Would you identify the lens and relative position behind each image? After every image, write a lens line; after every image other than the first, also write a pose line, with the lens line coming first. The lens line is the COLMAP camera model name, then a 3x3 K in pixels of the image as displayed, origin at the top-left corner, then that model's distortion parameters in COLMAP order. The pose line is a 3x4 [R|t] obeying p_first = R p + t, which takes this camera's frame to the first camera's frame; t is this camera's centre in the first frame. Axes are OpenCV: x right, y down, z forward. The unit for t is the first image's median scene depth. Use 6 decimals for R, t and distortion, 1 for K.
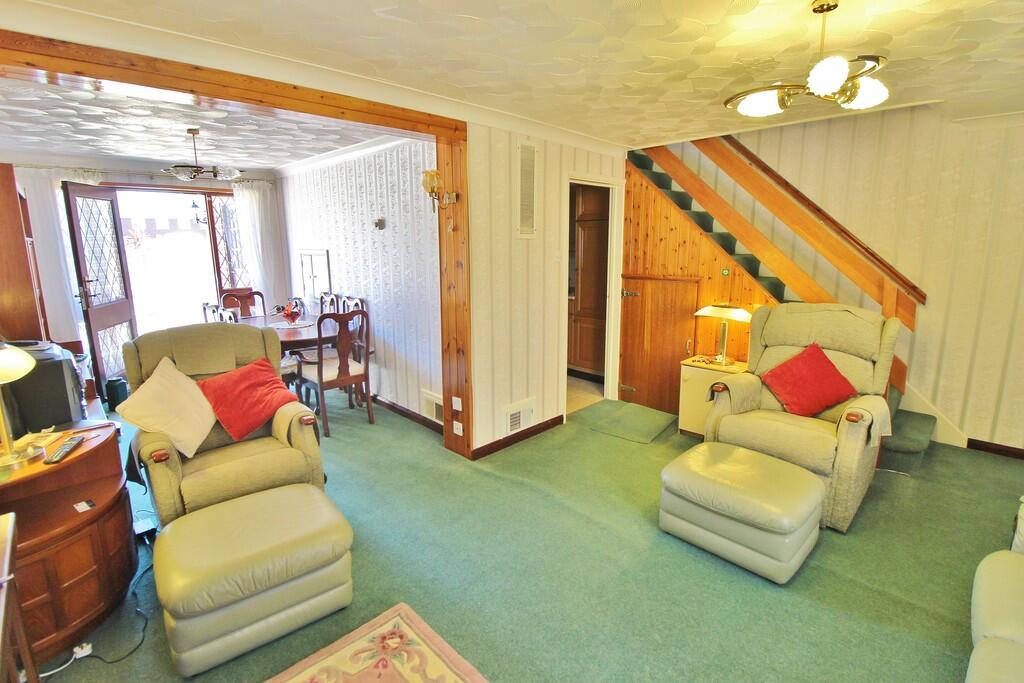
lens RADIAL K [[484.9, 0, 513.1], [0, 484.9, 329.7], [0, 0, 1]] dist [-0.002329, -0.001188]
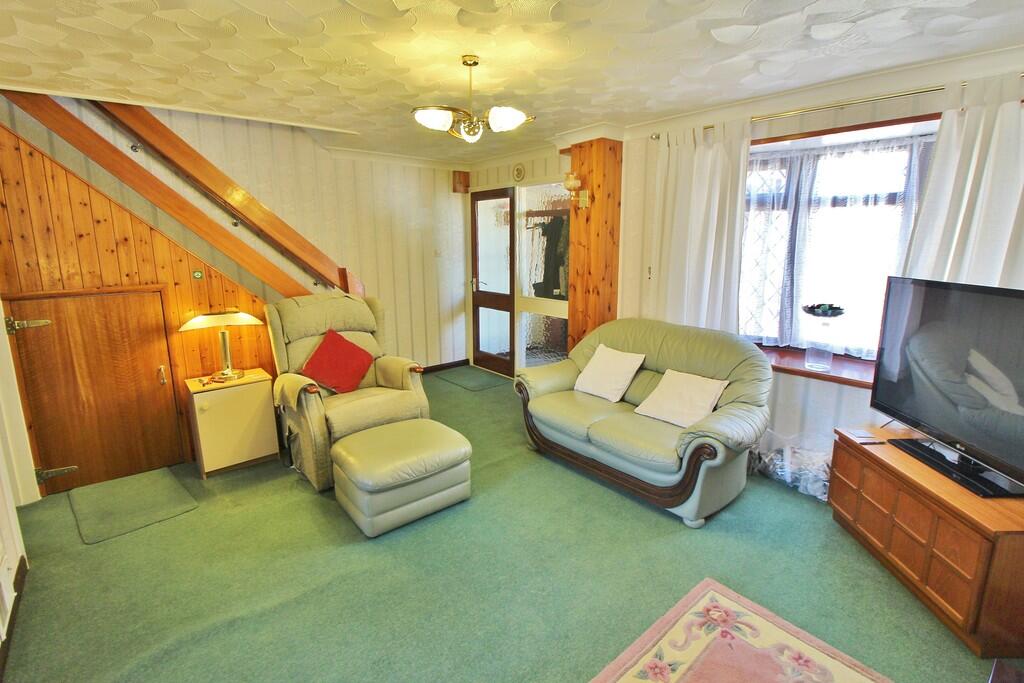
lens RADIAL K [[484.9, 0, 513.1], [0, 484.9, 329.7], [0, 0, 1]] dist [-0.002329, -0.001188]
pose [[0.075507, -0.176461, 0.981407, -0.447632], [0.190334, 0.968671, 0.159527, -0.067687], [-0.978811, 0.174750, 0.106728, 0.468519]]
